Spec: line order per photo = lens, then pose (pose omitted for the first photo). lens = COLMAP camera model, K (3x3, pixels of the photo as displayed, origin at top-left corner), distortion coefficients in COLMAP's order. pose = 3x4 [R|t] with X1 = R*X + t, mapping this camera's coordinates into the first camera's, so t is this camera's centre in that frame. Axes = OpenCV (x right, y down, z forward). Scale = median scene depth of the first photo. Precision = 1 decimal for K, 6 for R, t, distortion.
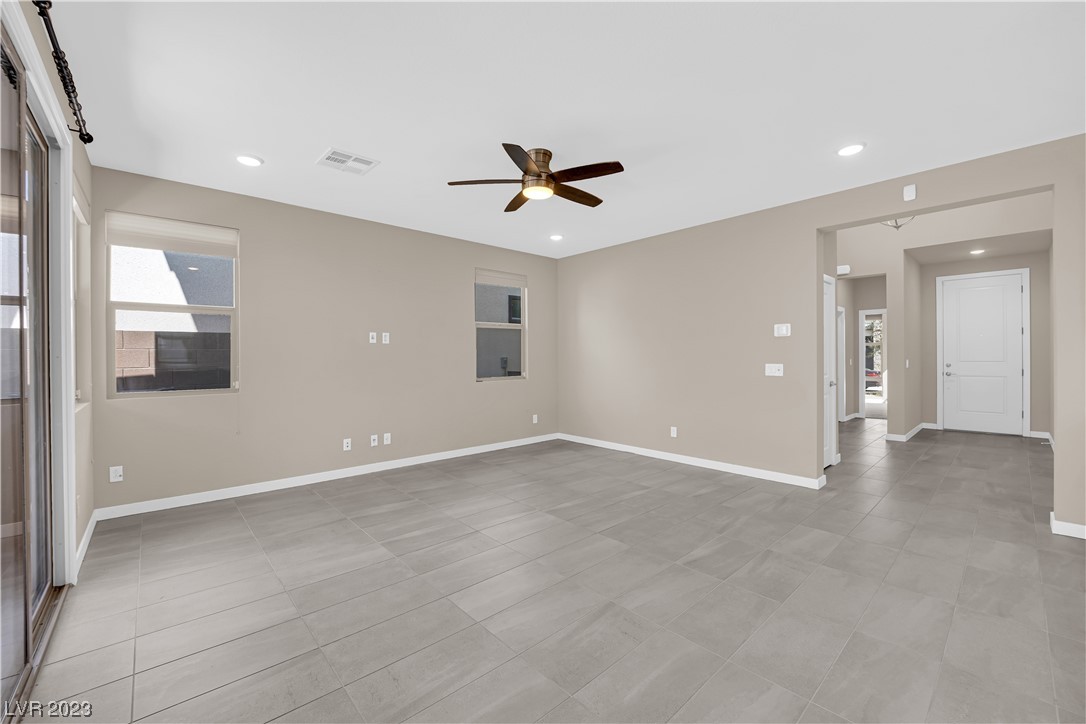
lens RADIAL K [[436.0, 0, 542.8], [0, 436.0, 357.8], [0, 0, 1]] dist [-0.012297, -0.000457]
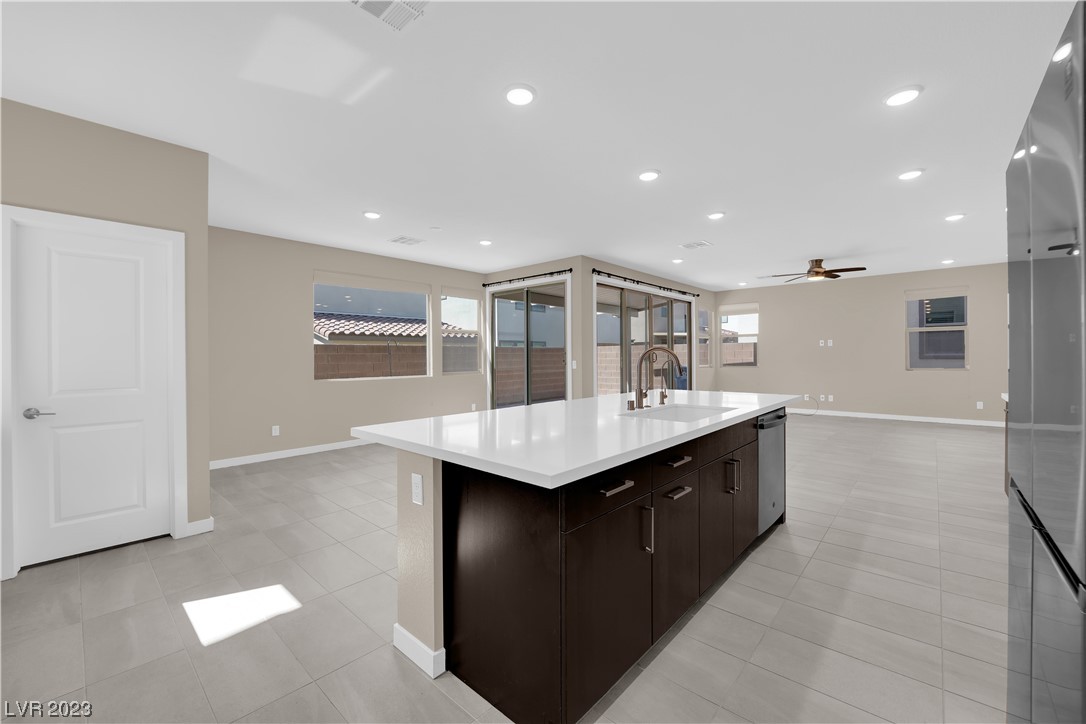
lens RADIAL K [[436.0, 0, 539.7], [0, 436.0, 359.5], [0, 0, 1]] dist [-0.012297, -0.000457]
pose [[0.098175, 0.013341, -0.995080, 1.819612], [0.004056, 0.999896, 0.013806, -0.007618], [0.995161, -0.005391, 0.098111, -0.538741]]
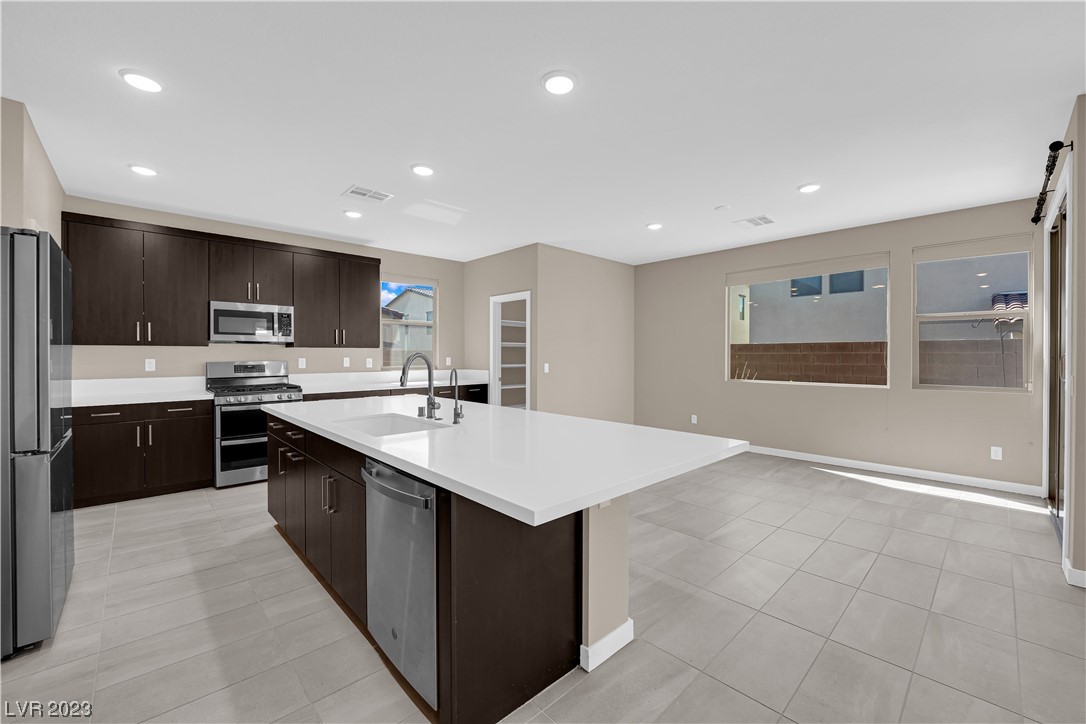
lens RADIAL K [[436.0, 0, 546.1], [0, 436.0, 357.0], [0, 0, 1]] dist [-0.012297, -0.000457]
pose [[-0.999555, 0.006588, -0.029100, 0.860544], [0.006363, 0.999949, 0.007808, -0.016930], [0.029150, 0.007619, -0.999546, 0.487826]]
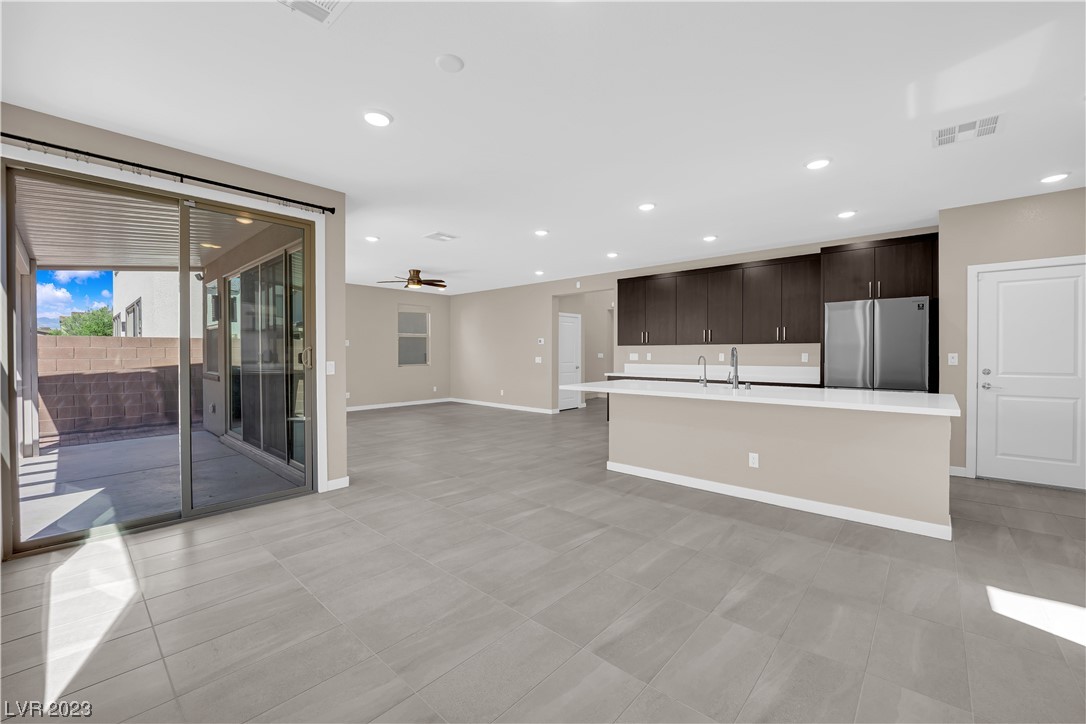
lens RADIAL K [[436.0, 0, 541.2], [0, 436.0, 351.9], [0, 0, 1]] dist [-0.012297, -0.000457]
pose [[0.994823, 0.004351, 0.101534, 0.402504], [-0.004047, 0.999987, -0.003196, -0.005522], [-0.101547, 0.002768, 0.994827, -1.357267]]
